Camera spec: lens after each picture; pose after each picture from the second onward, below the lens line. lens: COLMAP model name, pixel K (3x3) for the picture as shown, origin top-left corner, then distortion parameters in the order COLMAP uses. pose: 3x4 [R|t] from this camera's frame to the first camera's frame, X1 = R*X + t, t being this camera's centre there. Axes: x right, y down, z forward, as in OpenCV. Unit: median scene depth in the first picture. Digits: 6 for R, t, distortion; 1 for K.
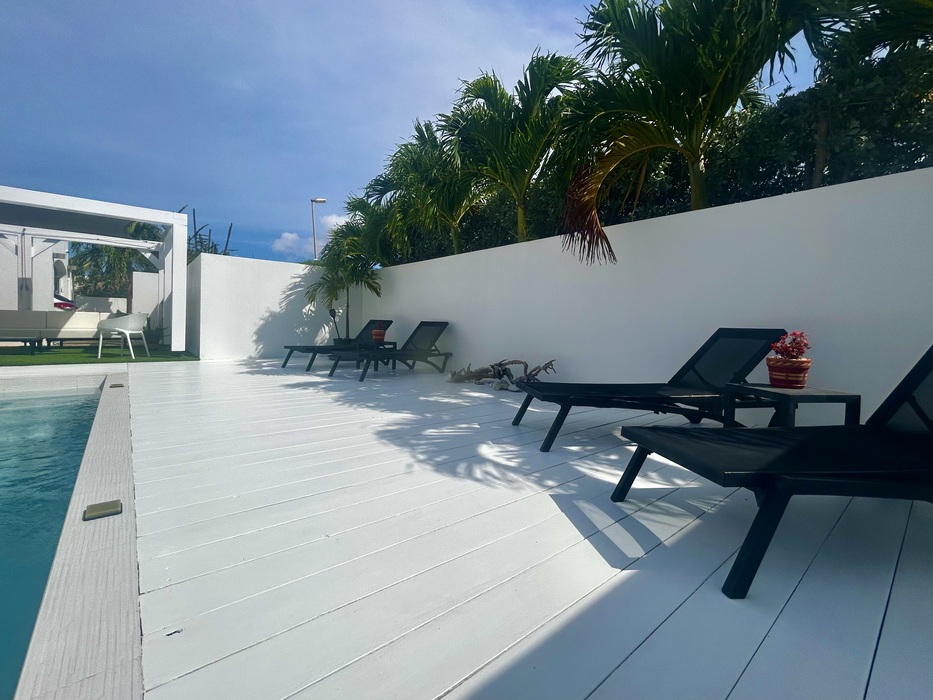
lens RADIAL K [[375.6, 0, 468.7], [0, 375.6, 344.3], [0, 0, 1]] dist [-0.013810, -0.000394]
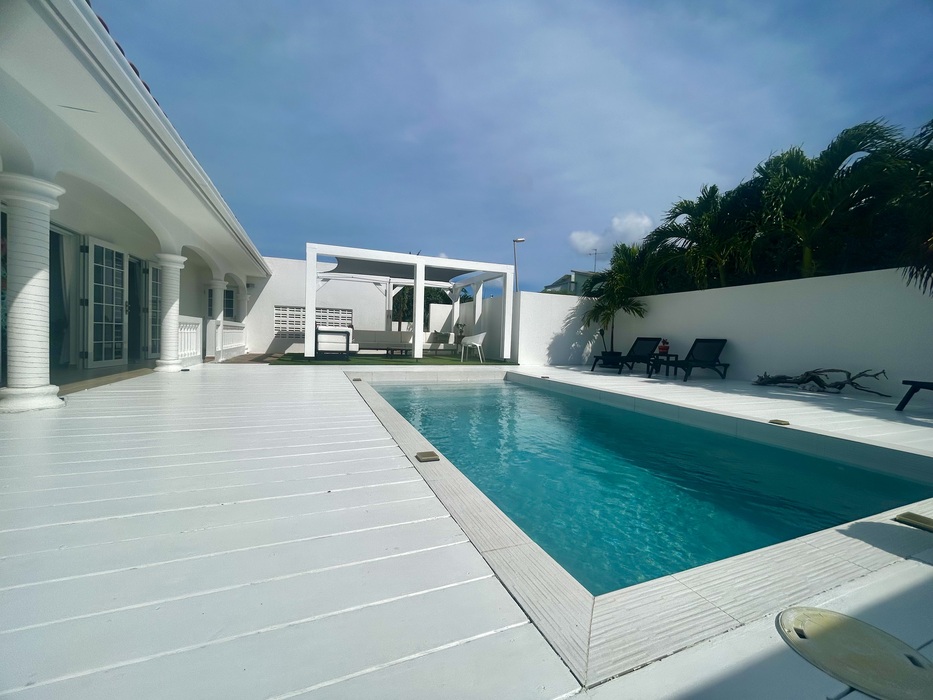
lens RADIAL K [[375.6, 0, 468.7], [0, 375.6, 344.3], [0, 0, 1]] dist [-0.013810, -0.000394]
pose [[0.936025, 0.006966, -0.351865, -0.396452], [-0.025412, 0.998532, -0.047832, 0.033548], [0.351016, 0.053713, 0.934828, -0.407442]]
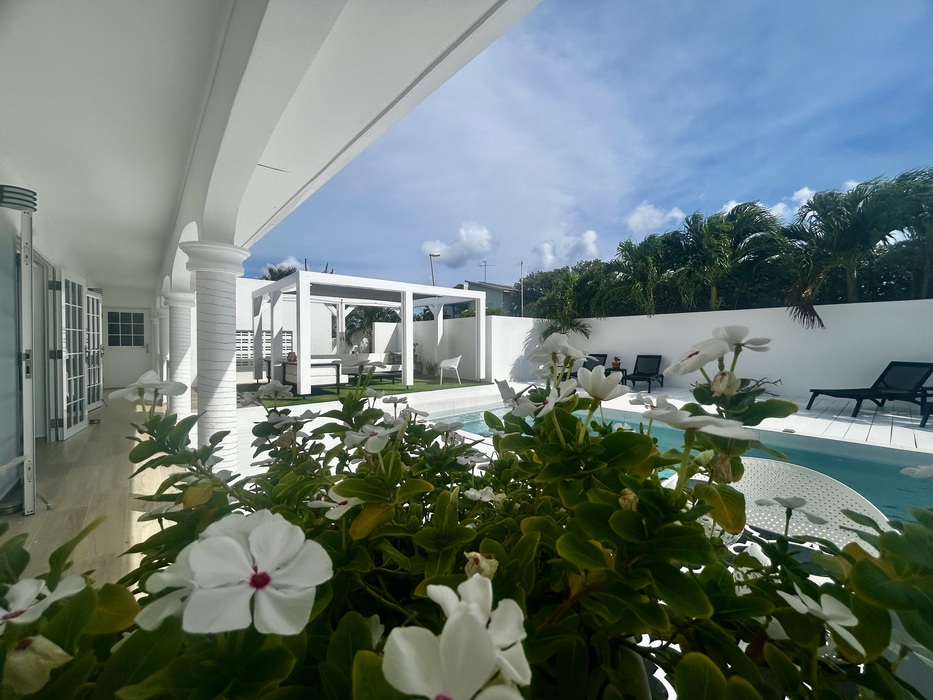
lens RADIAL K [[375.6, 0, 468.7], [0, 375.6, 344.3], [0, 0, 1]] dist [-0.013810, -0.000394]
pose [[0.999142, -0.030184, -0.028349, -0.772034], [0.028567, 0.998032, -0.055814, -0.040521], [0.029978, 0.054956, 0.998039, -0.553857]]
